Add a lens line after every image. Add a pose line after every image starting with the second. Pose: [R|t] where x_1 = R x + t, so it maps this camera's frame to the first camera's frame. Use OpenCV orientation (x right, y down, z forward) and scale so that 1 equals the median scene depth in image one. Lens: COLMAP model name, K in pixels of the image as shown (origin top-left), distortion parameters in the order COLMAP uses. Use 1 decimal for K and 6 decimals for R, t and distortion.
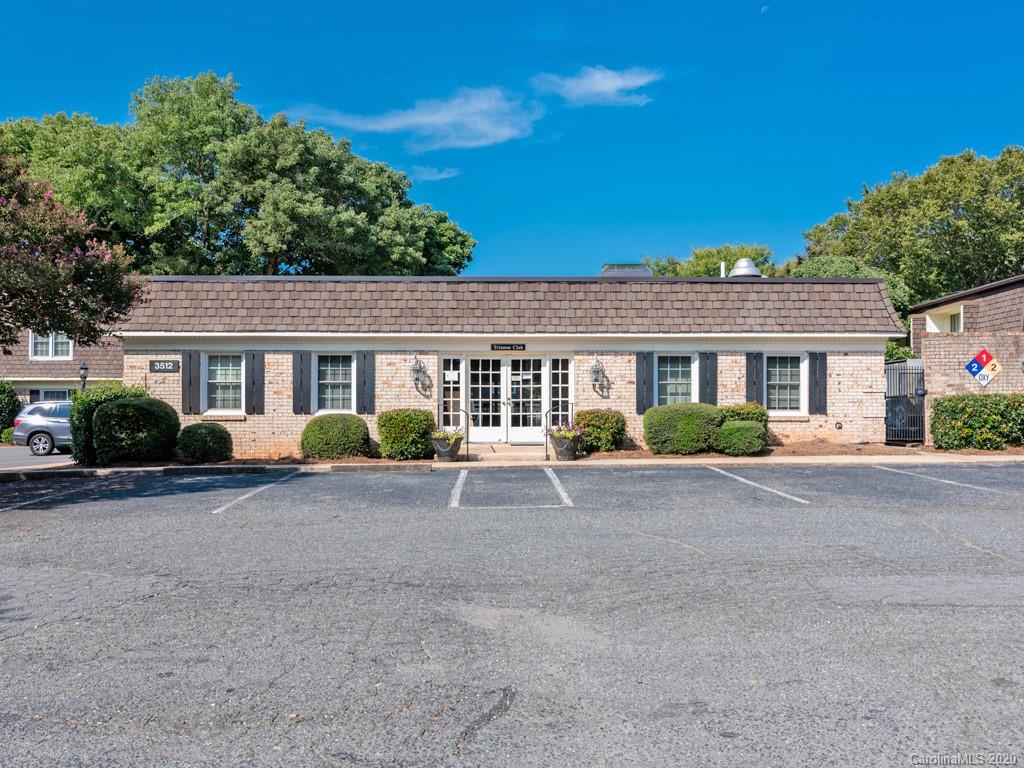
lens RADIAL K [[885.6, 0, 512.5], [0, 885.6, 389.0], [0, 0, 1]] dist [0.012781, -0.002257]
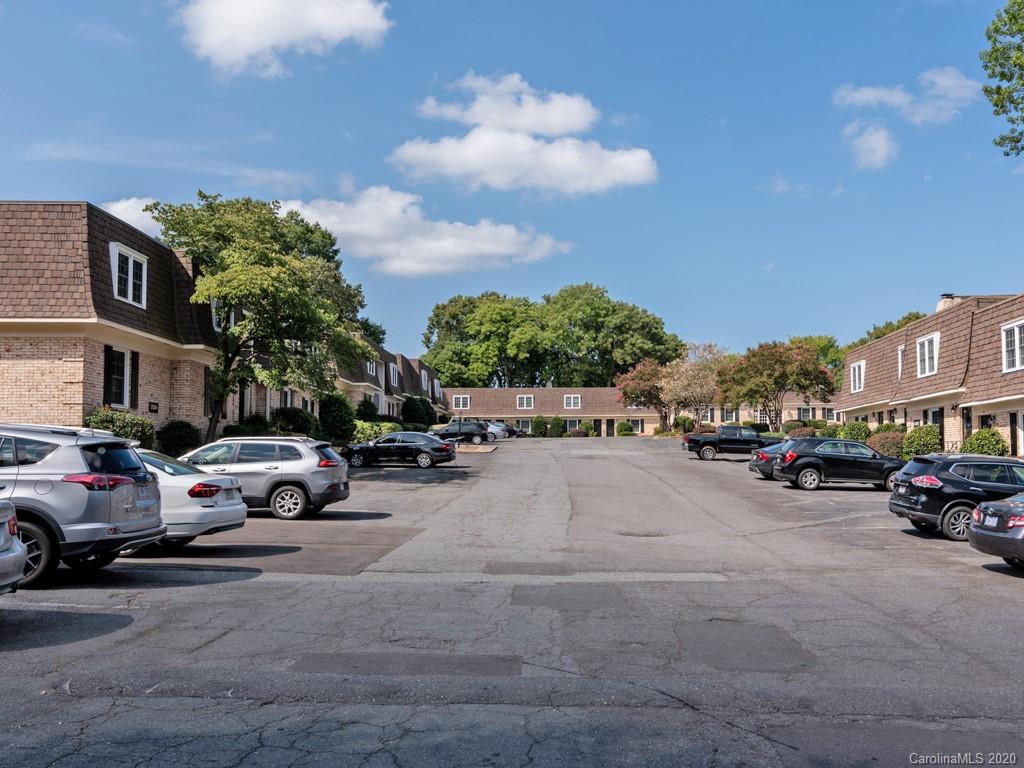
lens RADIAL K [[885.6, 0, 512.5], [0, 885.6, 389.0], [0, 0, 1]] dist [0.012781, -0.002257]
pose [[0.993637, -0.012445, -0.111937, -0.329483], [0.008274, 0.999257, -0.037655, 0.007534], [0.112322, 0.036490, 0.993002, -1.513554]]
